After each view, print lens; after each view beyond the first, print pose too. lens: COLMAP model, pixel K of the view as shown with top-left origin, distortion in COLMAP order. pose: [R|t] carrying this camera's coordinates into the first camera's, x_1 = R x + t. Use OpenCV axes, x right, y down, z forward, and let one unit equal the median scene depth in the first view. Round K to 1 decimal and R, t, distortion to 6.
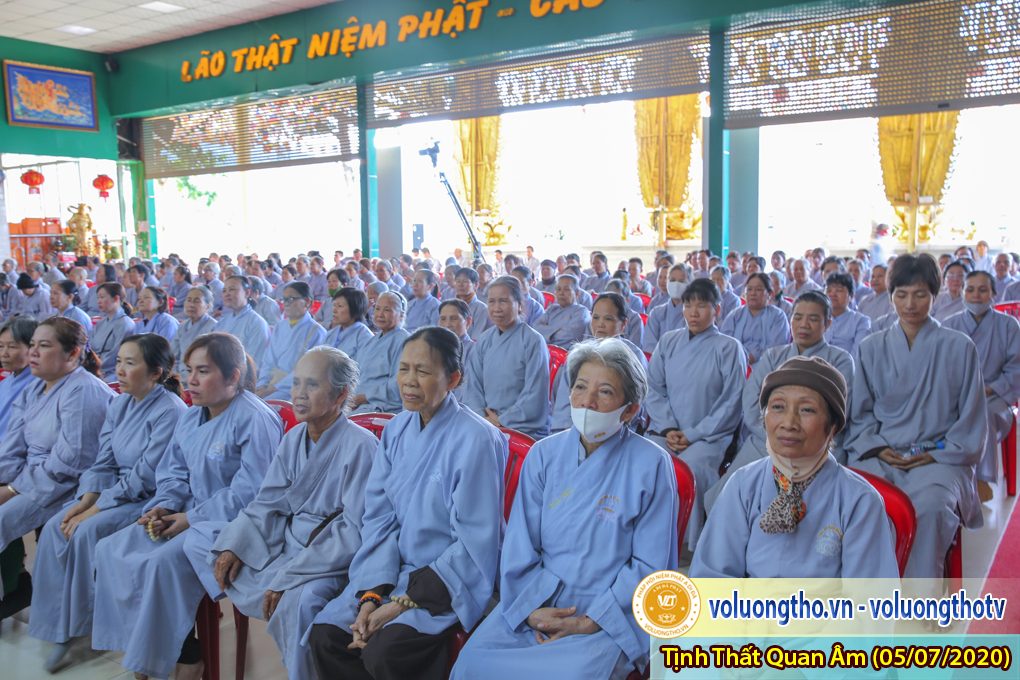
lens RADIAL K [[892.5, 0, 491.7], [0, 892.5, 367.0], [0, 0, 1]] dist [-0.004339, 0.022300]
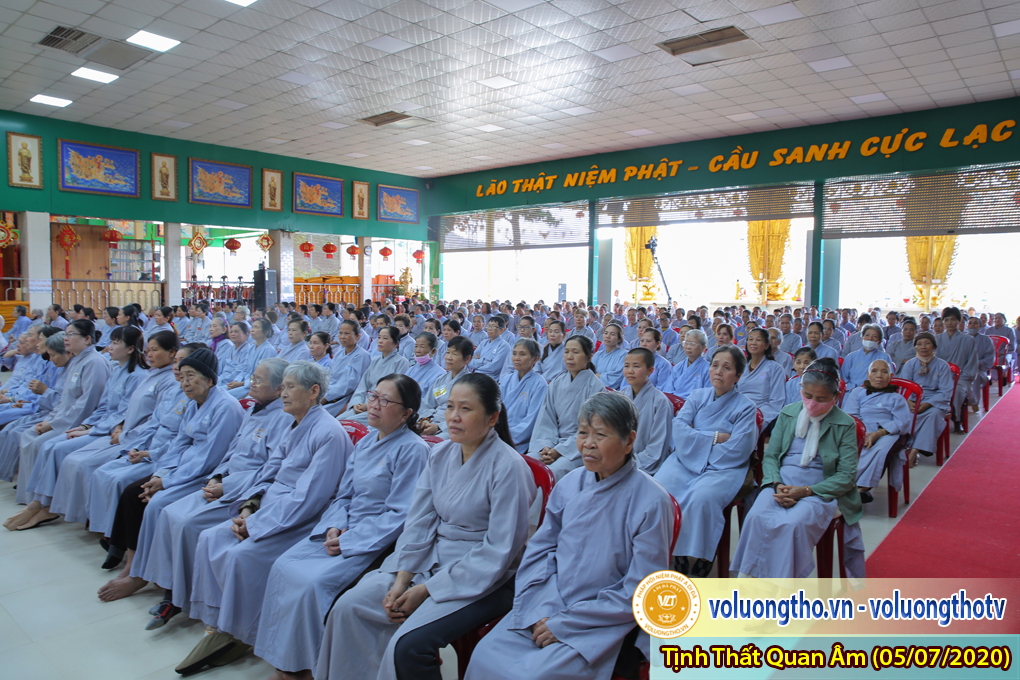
lens RADIAL K [[695.4, 0, 510.0], [0, 695.4, 340.0], [0, 0, 1]] dist [-0.110979, 0.084825]
pose [[0.994945, 0.037418, -0.093188, -0.167267], [-0.044835, 0.995880, -0.078817, 0.051519], [0.089855, 0.082597, 0.992524, -0.284311]]
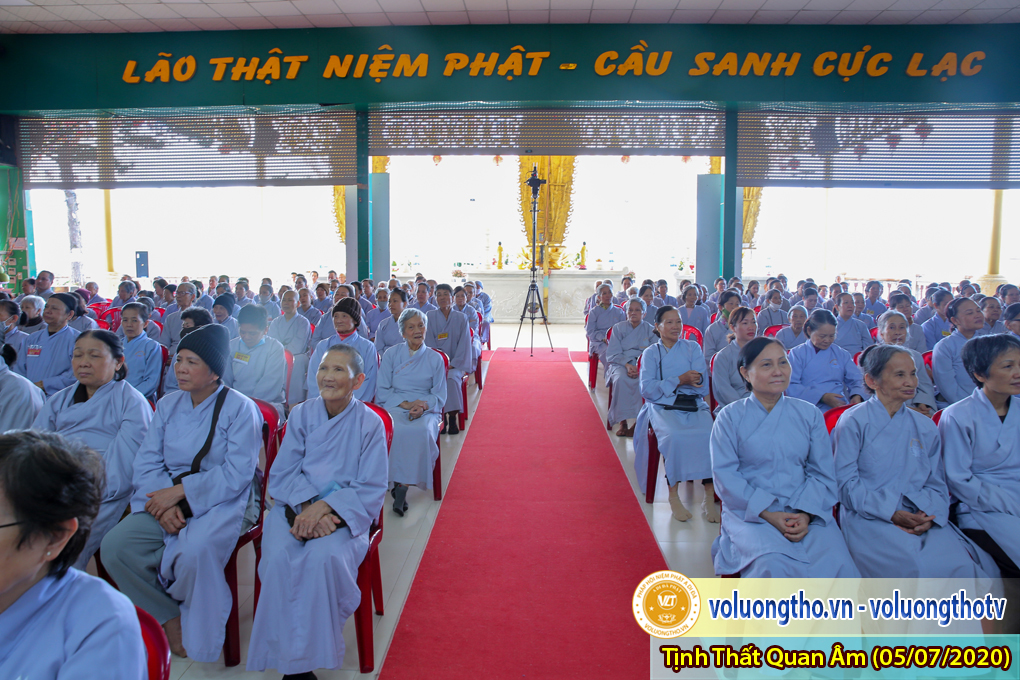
lens RADIAL K [[692.3, 0, 510.0], [0, 692.3, 340.0], [0, 0, 1]] dist [-0.113148, 0.086241]
pose [[0.833303, -0.038254, 0.551491, -0.439087], [0.063867, 0.997585, -0.027306, -0.024203], [-0.549114, 0.057977, 0.833734, 0.273326]]
